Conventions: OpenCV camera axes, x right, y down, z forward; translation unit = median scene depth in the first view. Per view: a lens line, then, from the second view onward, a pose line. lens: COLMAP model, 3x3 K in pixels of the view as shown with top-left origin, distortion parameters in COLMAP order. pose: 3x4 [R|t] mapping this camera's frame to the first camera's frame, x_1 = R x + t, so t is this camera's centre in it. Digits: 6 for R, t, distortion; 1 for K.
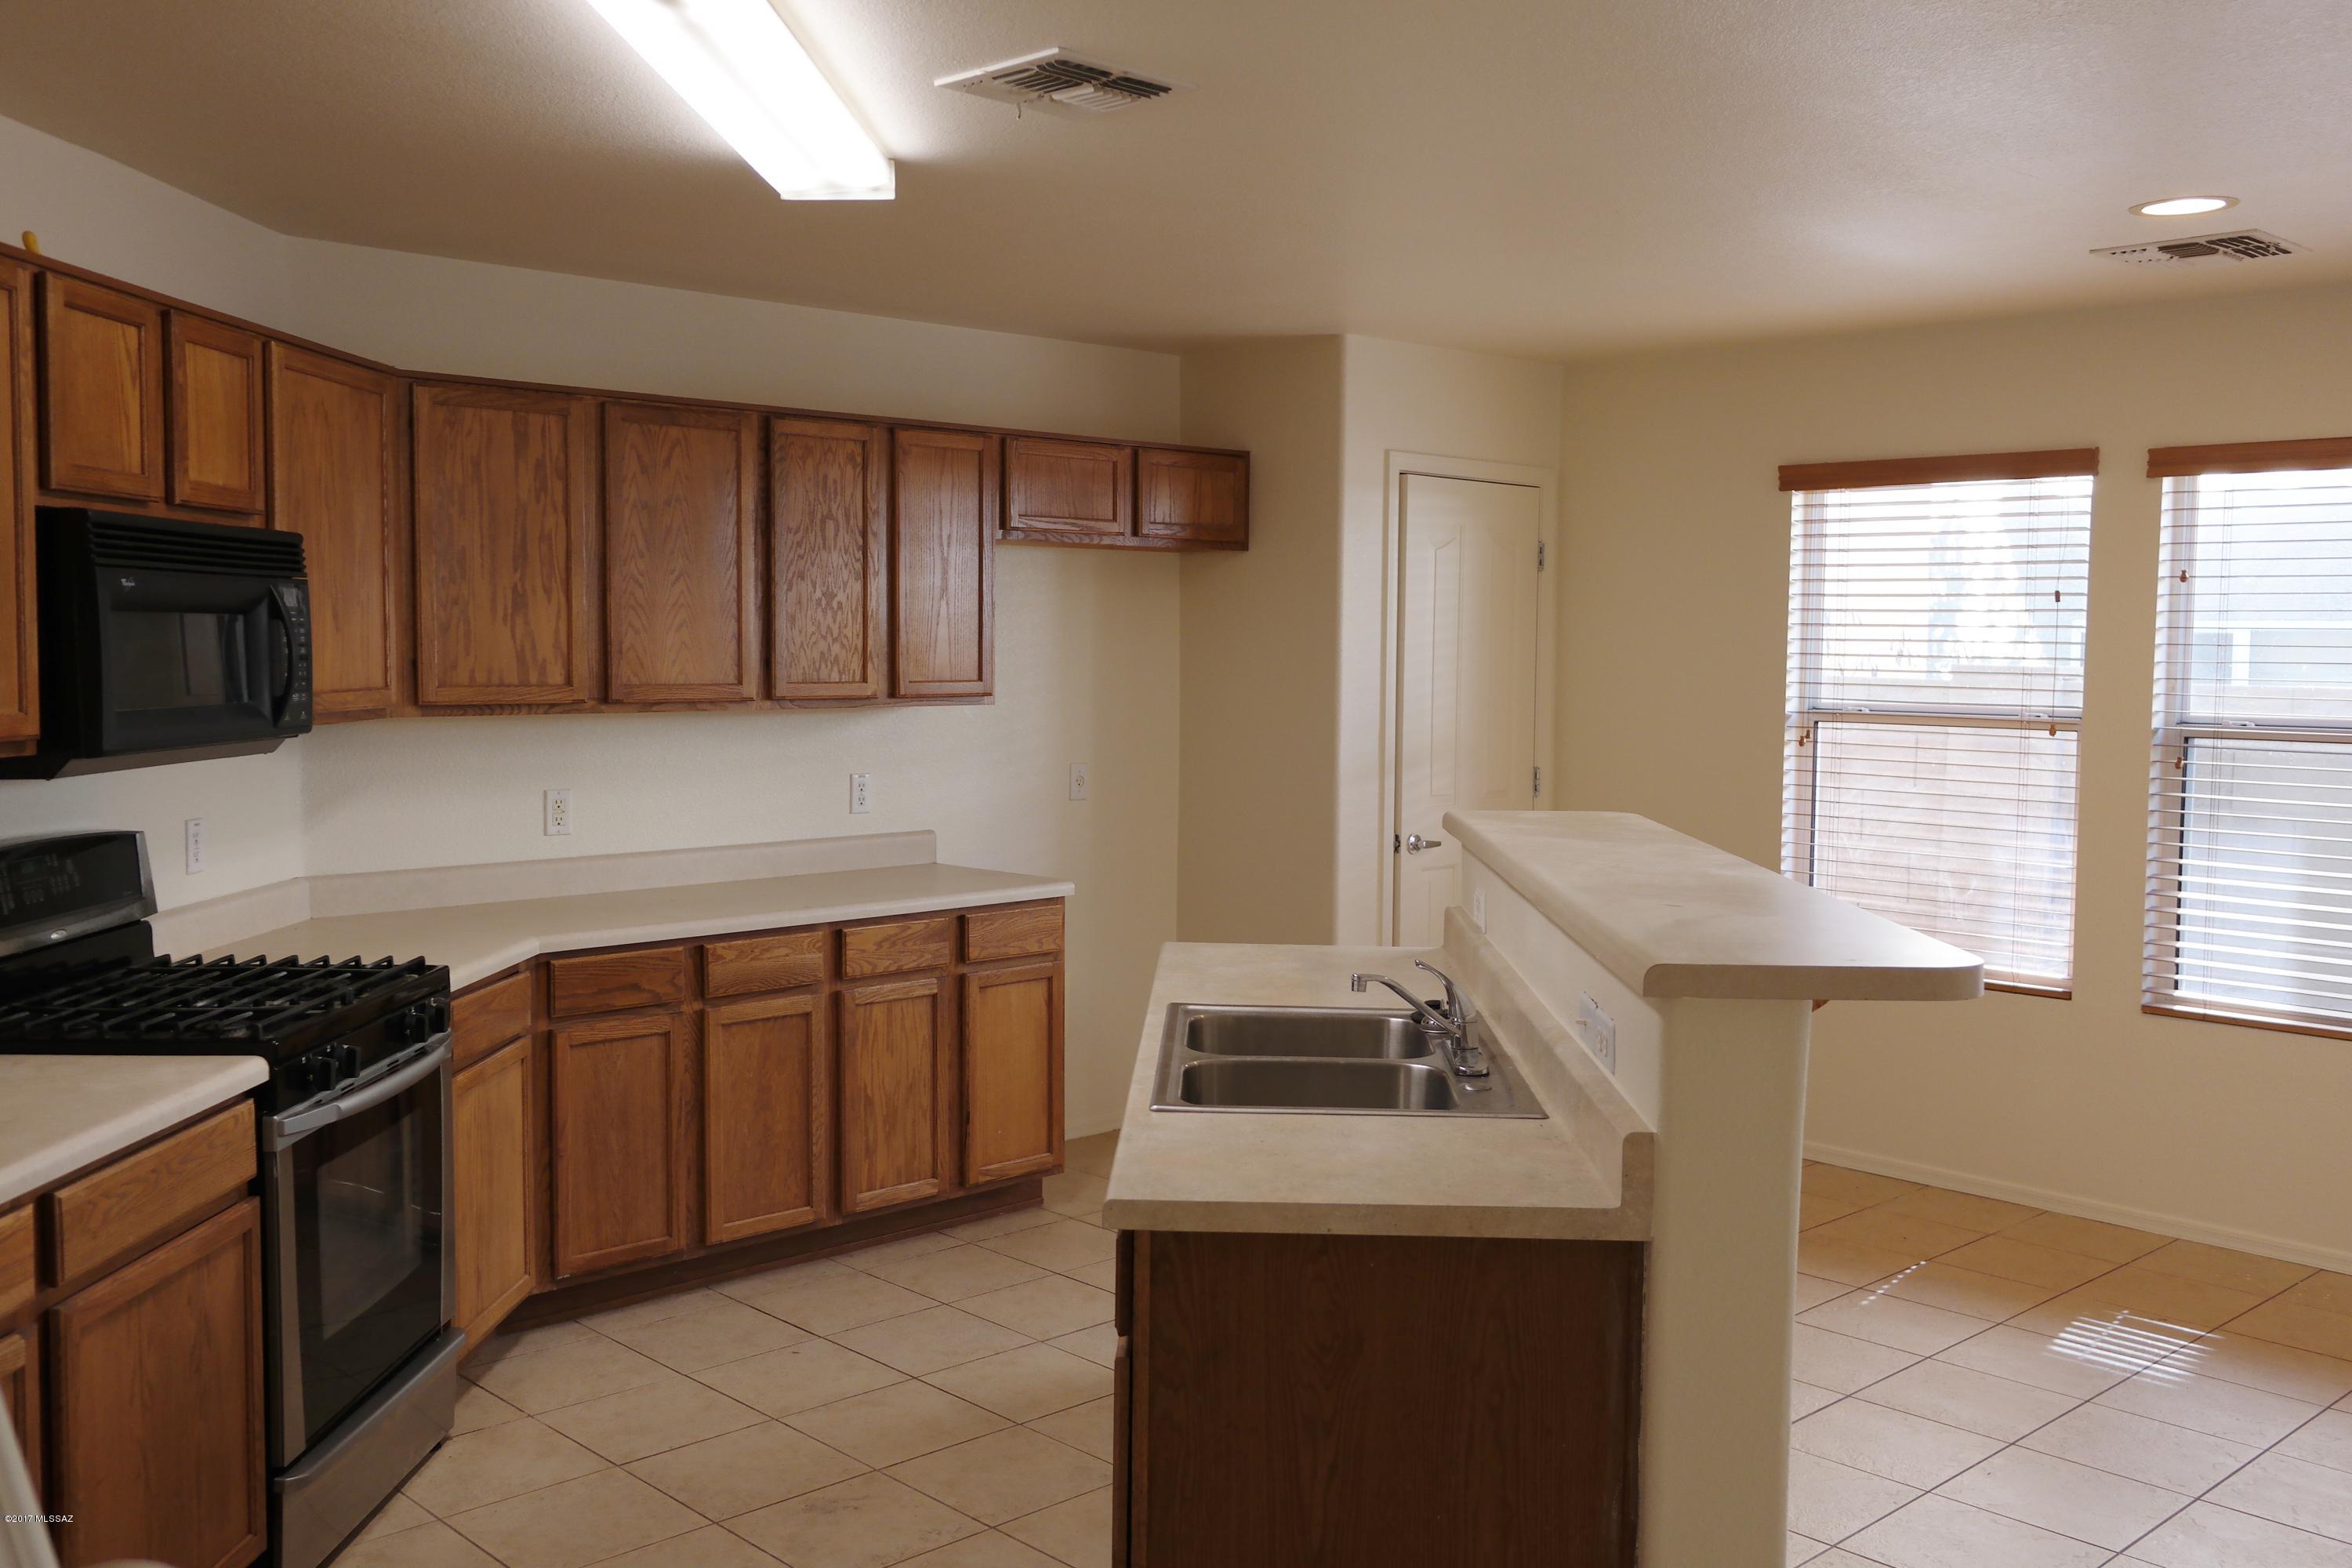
lens RADIAL K [[2100.7, 0, 1176.0], [0, 2100.7, 784.0], [0, 0, 1]] dist [0.020491, 0.014591]
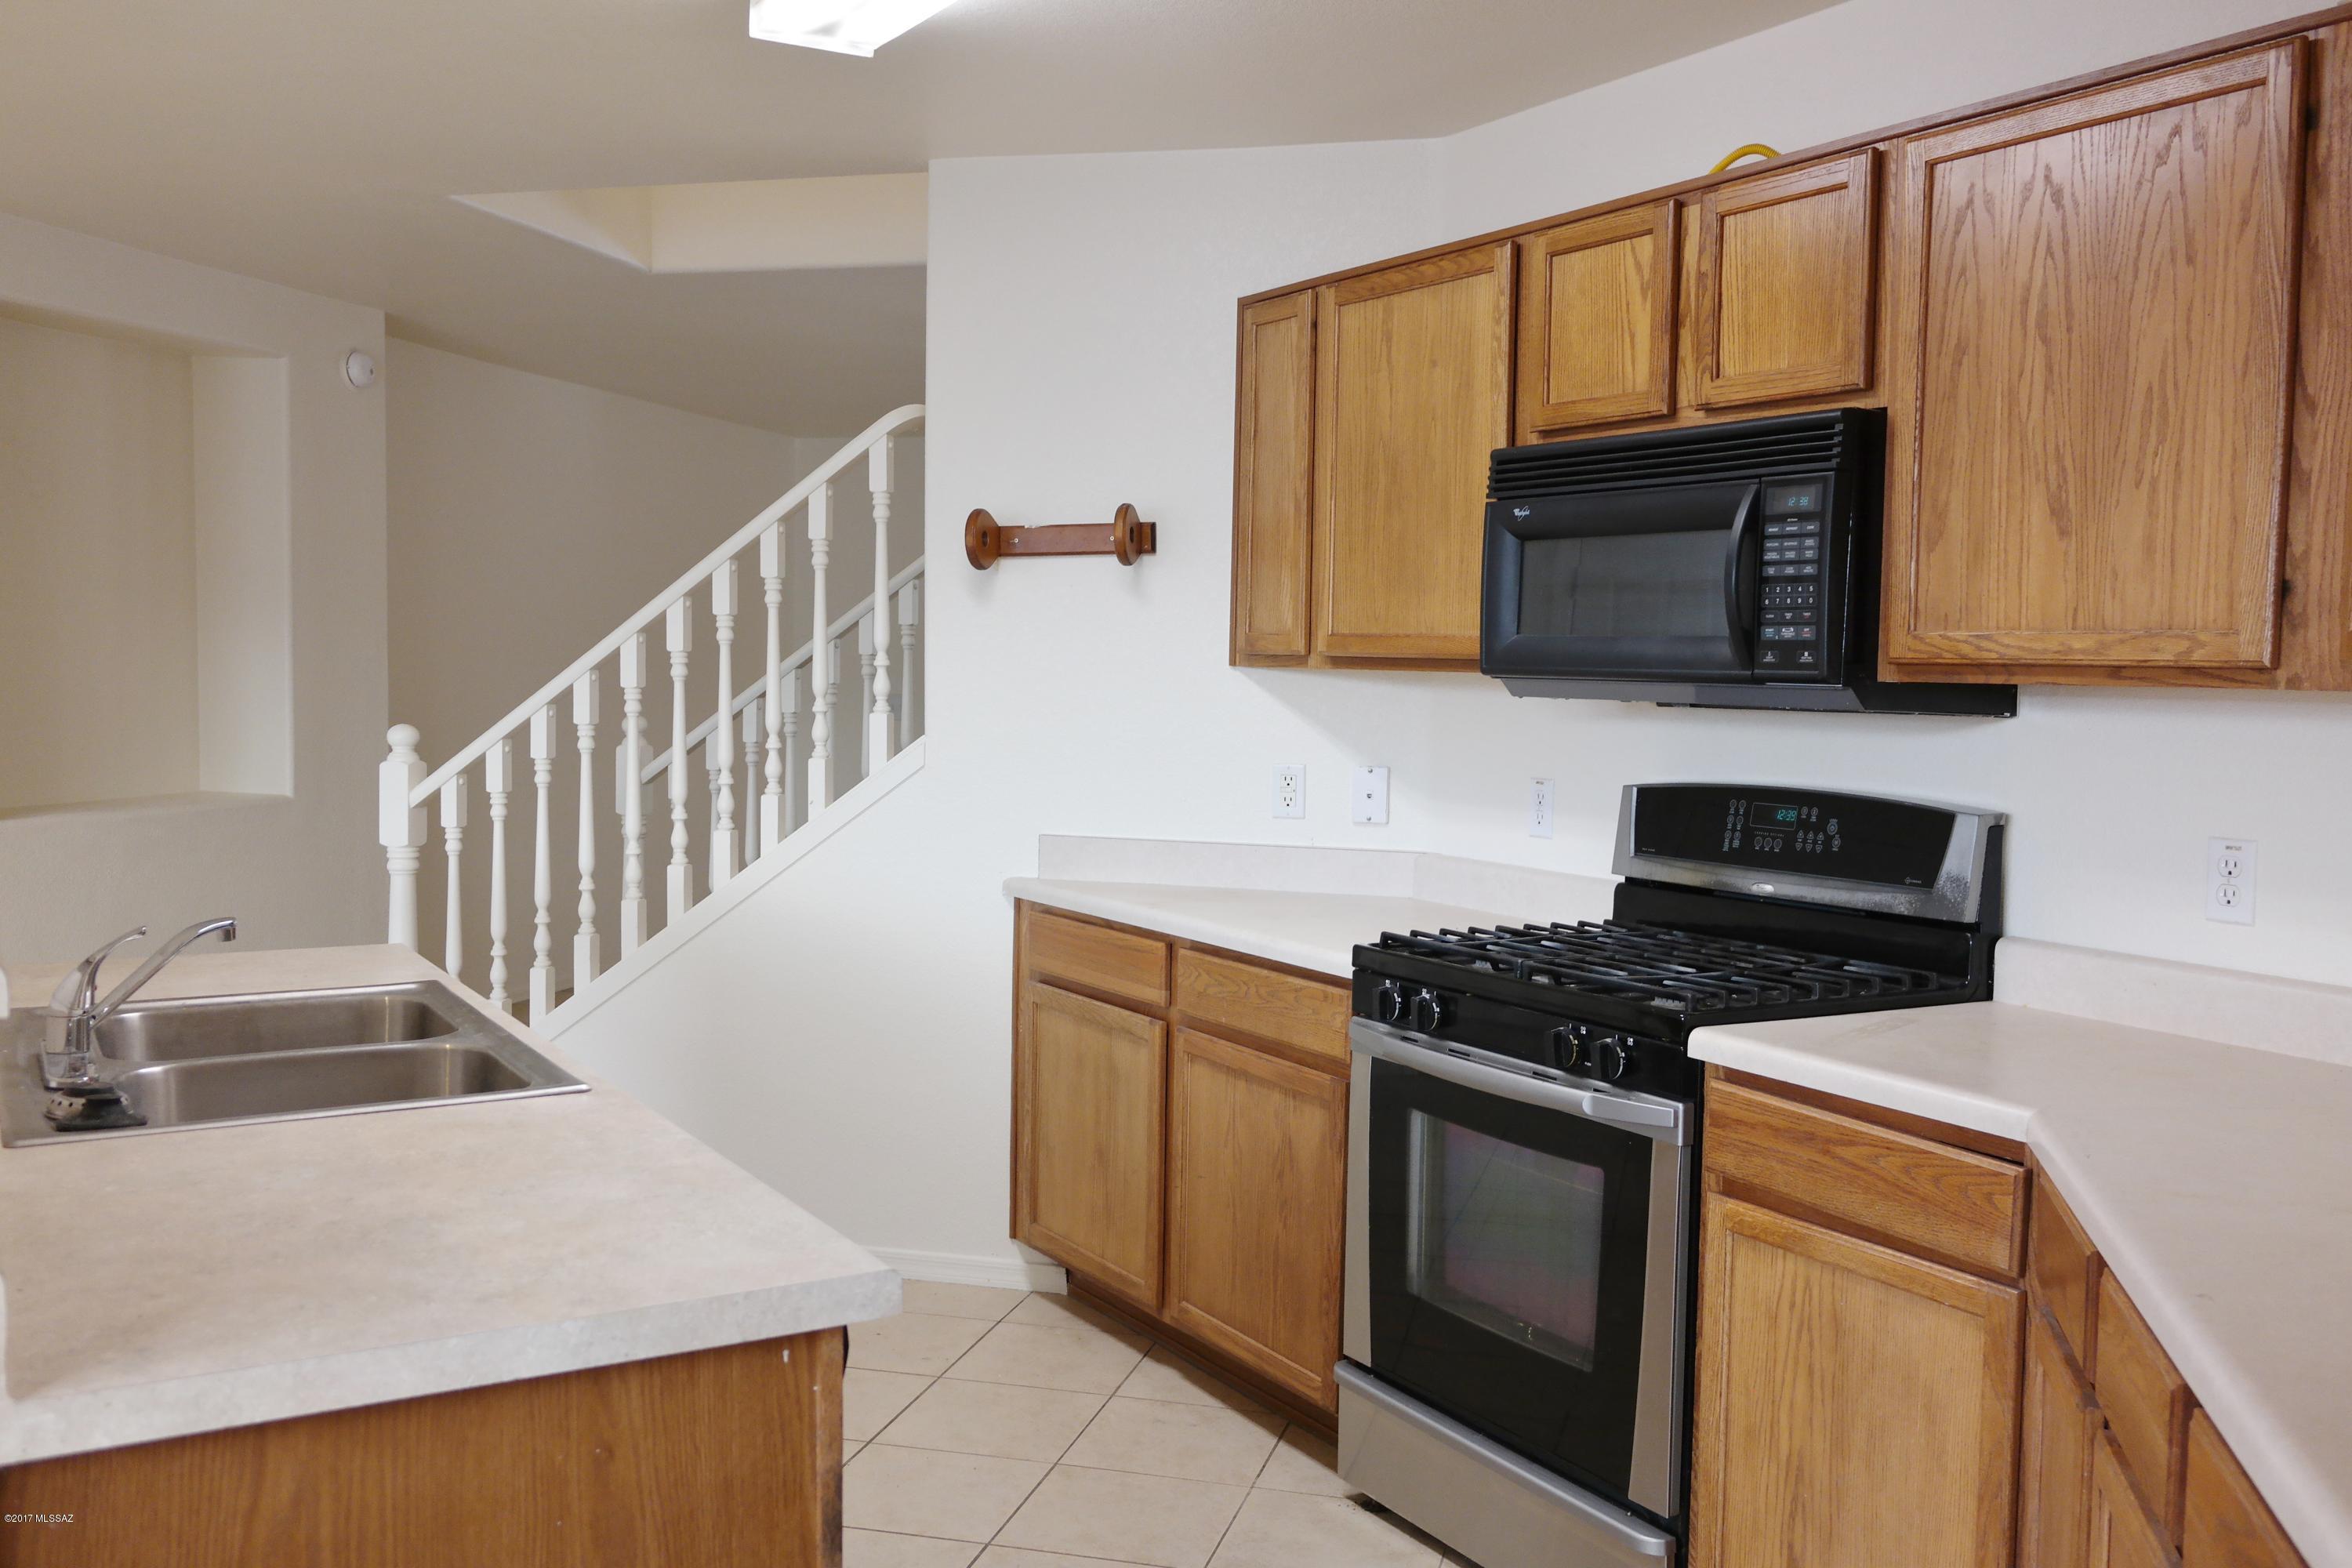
lens RADIAL K [[2113.1, 0, 1176.0], [0, 2113.1, 784.0], [0, 0, 1]] dist [0.030275, 0.019296]
pose [[-0.850553, 0.008206, -0.525826, 0.136812], [-0.062353, 0.991252, 0.116329, -0.050398], [0.522180, 0.131730, -0.842600, 1.248856]]
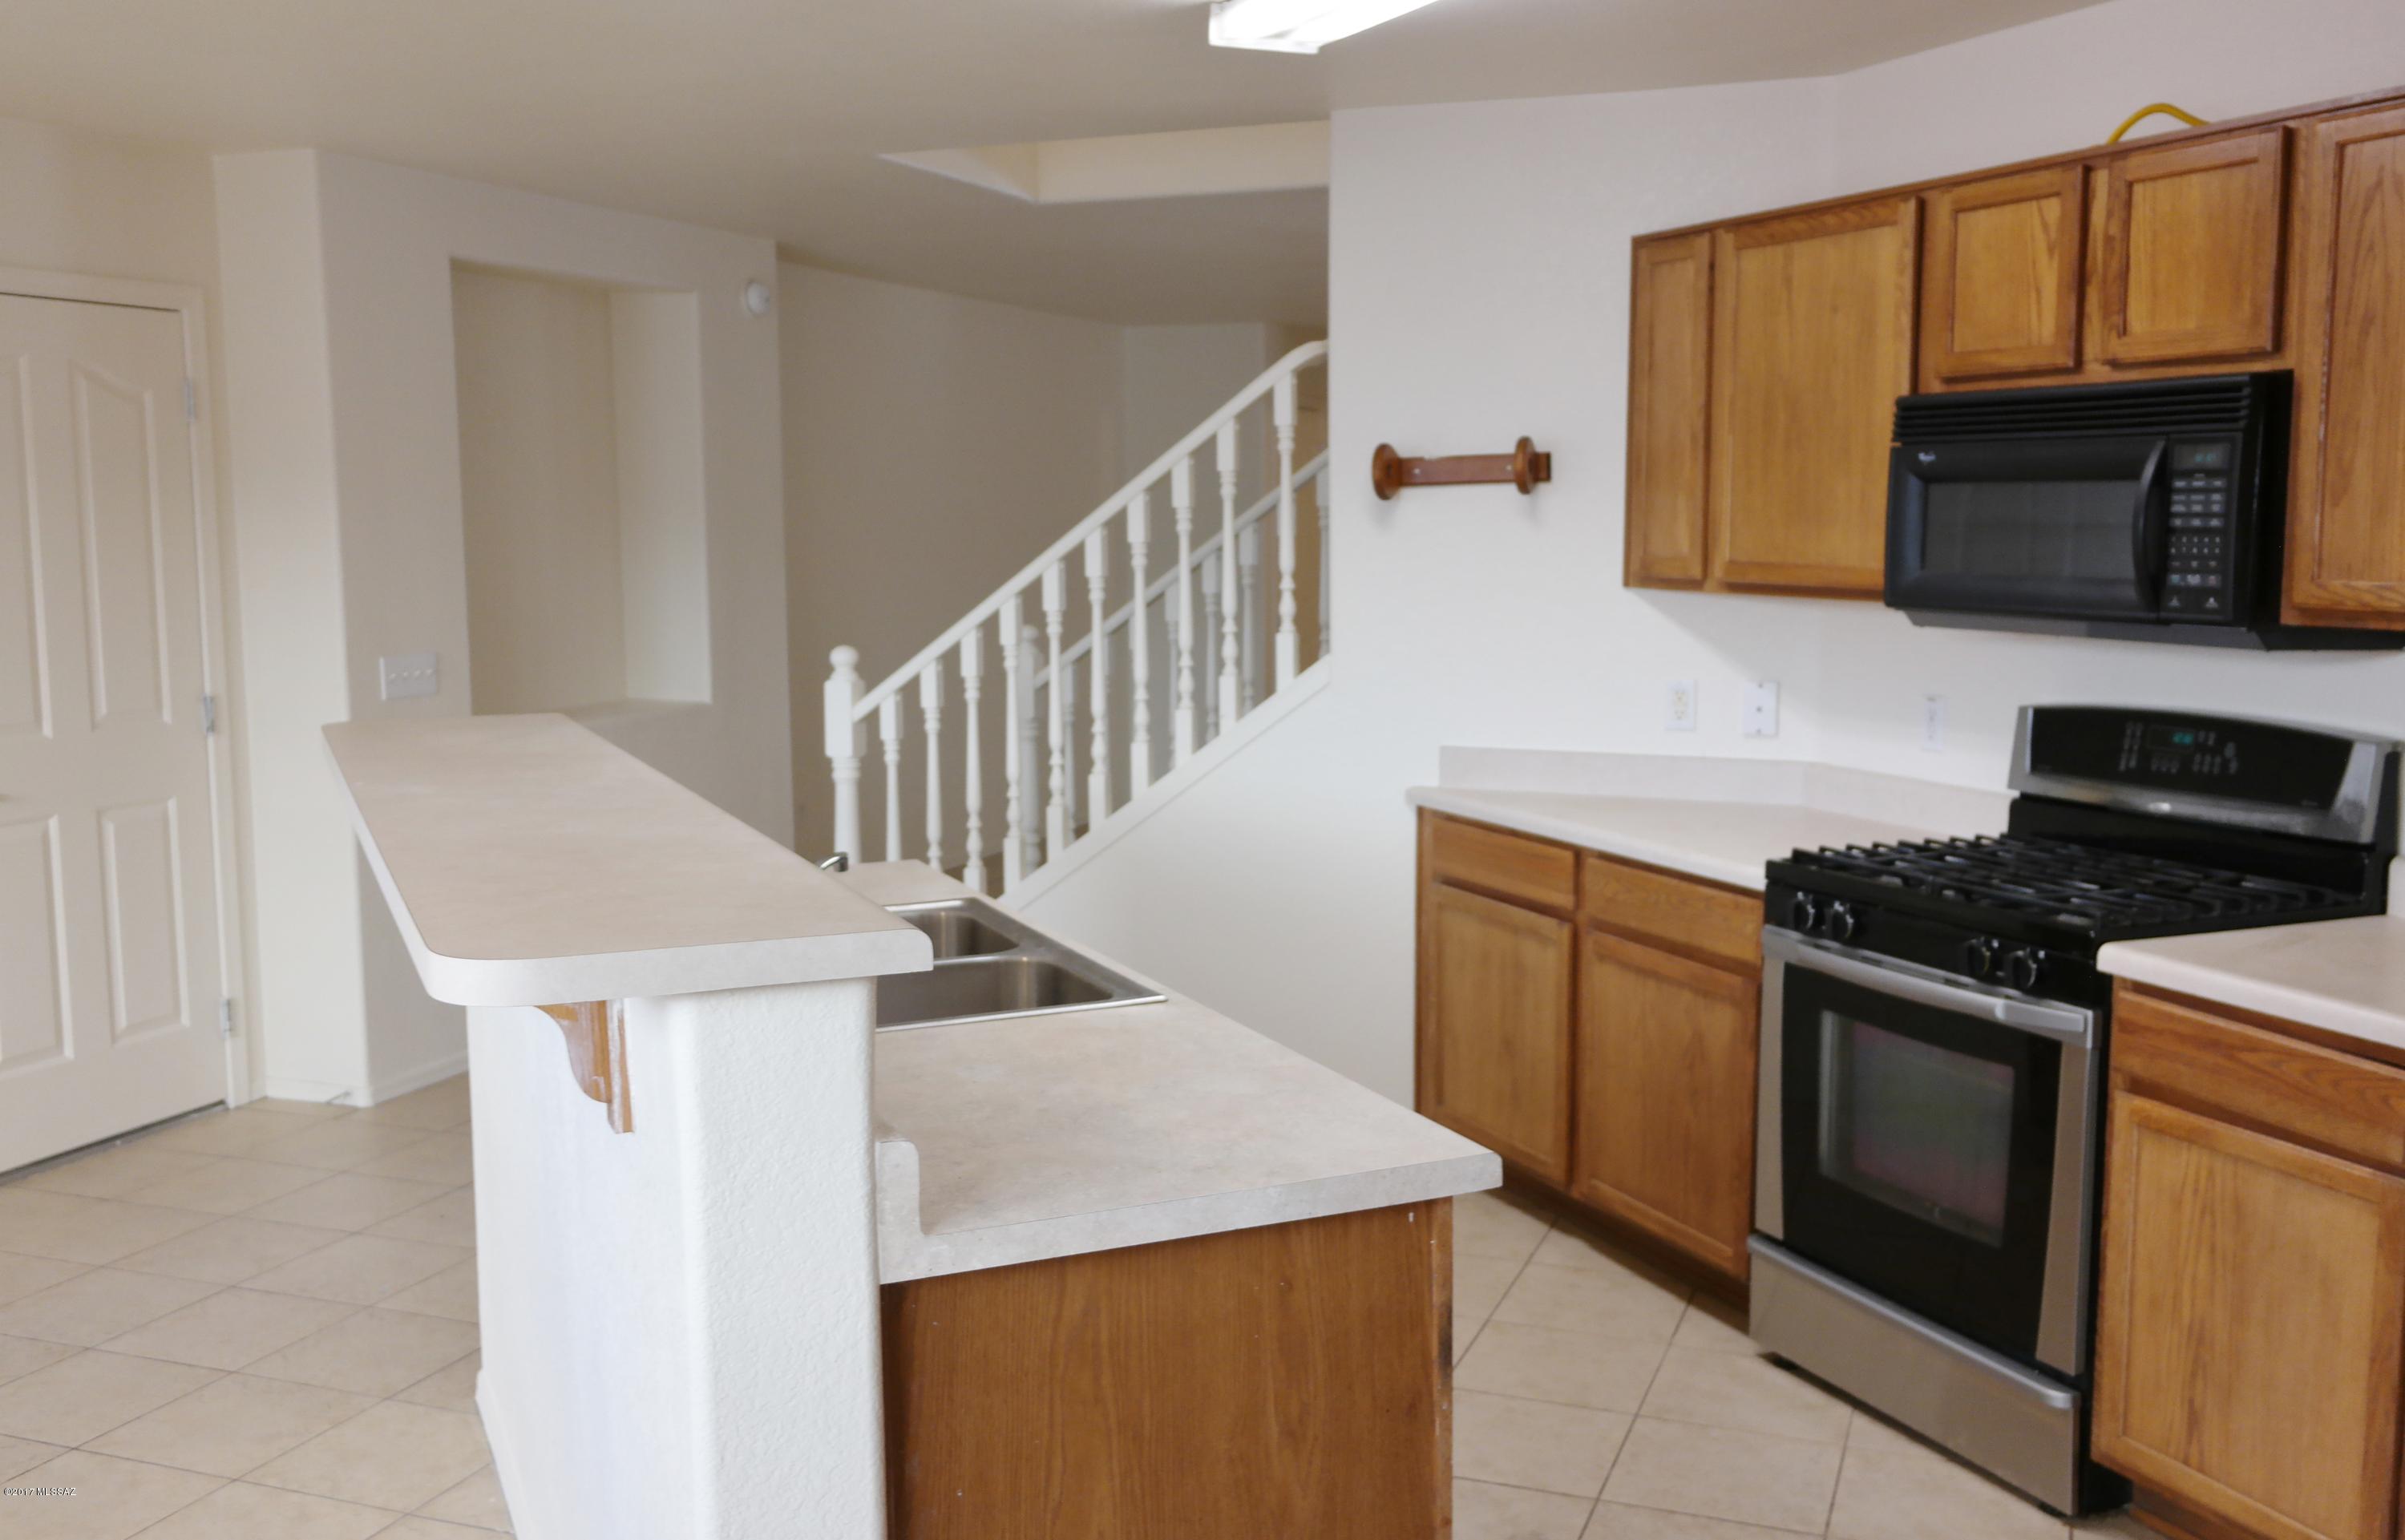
lens RADIAL K [[2212.5, 0, 1202.5], [0, 2212.5, 770.0], [0, 0, 1]] dist [0.030038, -0.002725]
pose [[-0.904603, 0.045694, -0.423799, 0.244829], [-0.034657, 0.983062, 0.179969, -0.090134], [0.424844, 0.177488, -0.887697, 1.318309]]
